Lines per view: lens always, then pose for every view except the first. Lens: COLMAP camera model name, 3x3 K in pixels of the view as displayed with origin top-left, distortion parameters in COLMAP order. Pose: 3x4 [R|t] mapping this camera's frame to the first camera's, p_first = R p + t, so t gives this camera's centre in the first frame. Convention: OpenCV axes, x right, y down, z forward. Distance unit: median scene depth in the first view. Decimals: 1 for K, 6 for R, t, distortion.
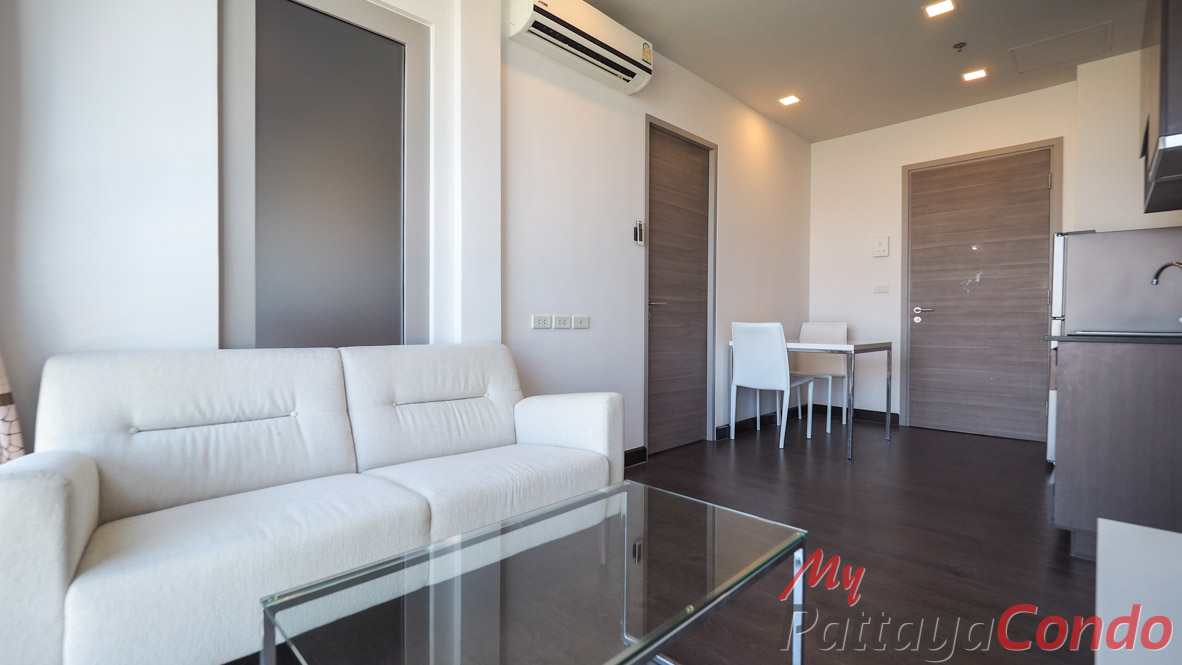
lens RADIAL K [[498.9, 0, 583.4], [0, 498.9, 328.5], [0, 0, 1]] dist [-0.013157, -0.000066]
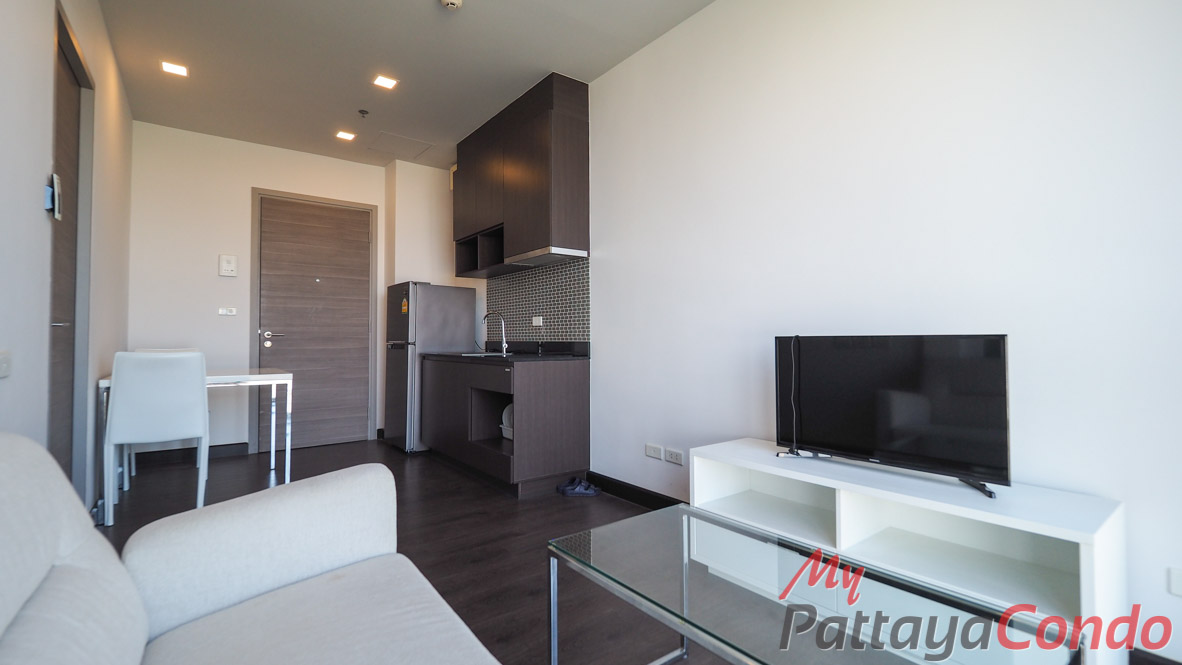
lens RADIAL K [[498.9, 0, 583.4], [0, 498.9, 328.5], [0, 0, 1]] dist [-0.013157, -0.000066]
pose [[0.156820, 0.020948, 0.987405, -0.235373], [0.018335, 0.999541, -0.024117, -0.014456], [-0.987457, 0.021887, 0.156364, 0.227977]]
